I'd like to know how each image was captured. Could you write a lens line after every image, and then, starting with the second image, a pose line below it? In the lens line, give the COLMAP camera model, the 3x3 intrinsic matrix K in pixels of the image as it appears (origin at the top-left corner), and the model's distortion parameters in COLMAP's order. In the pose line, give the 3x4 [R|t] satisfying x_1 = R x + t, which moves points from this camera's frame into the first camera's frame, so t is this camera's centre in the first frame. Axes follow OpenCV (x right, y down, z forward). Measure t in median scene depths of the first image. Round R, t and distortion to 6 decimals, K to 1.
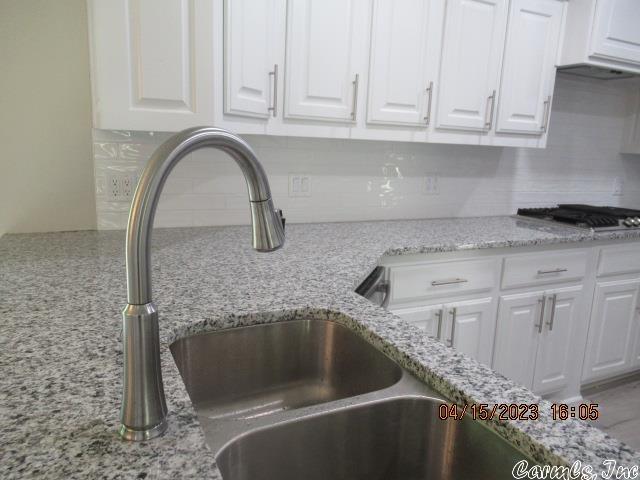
lens RADIAL K [[481.9, 0, 318.6], [0, 481.9, 237.9], [0, 0, 1]] dist [0.003979, -0.002936]
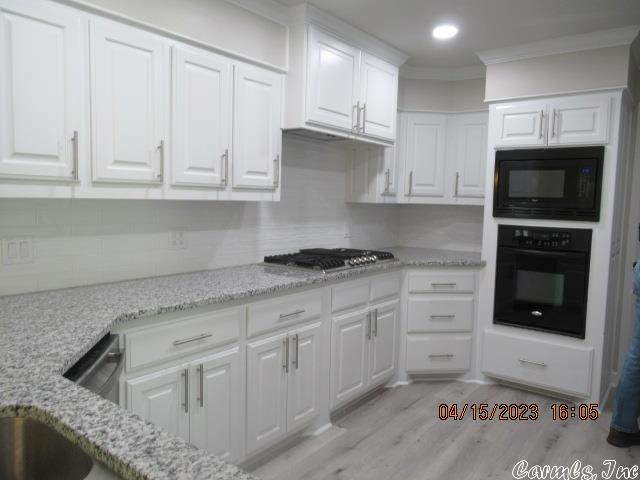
lens RADIAL K [[481.9, 0, 318.8], [0, 481.9, 238.0], [0, 0, 1]] dist [0.003979, -0.002936]
pose [[0.899339, -0.057107, 0.433506, 0.077456], [0.097012, 0.992785, -0.070476, -0.018100], [-0.426353, 0.105437, 0.898391, -0.021052]]
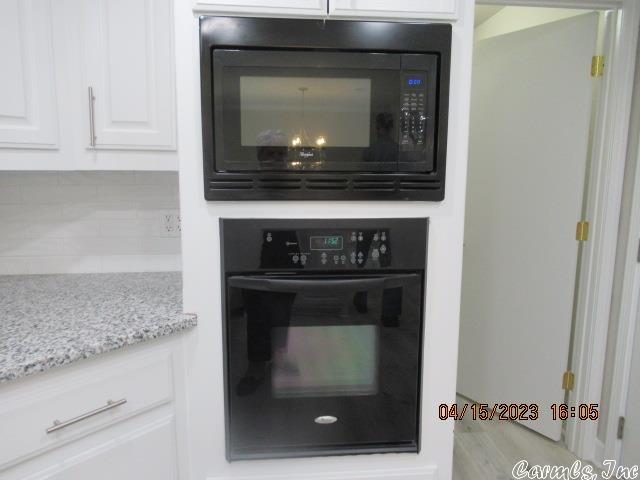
lens RADIAL K [[481.9, 0, 316.9], [0, 481.9, 236.8], [0, 0, 1]] dist [0.003979, -0.002936]
pose [[0.382640, -0.167380, 0.908609, 0.507504], [0.187432, 0.977065, 0.101058, -0.088600], [-0.904686, 0.131634, 0.405236, 0.472859]]
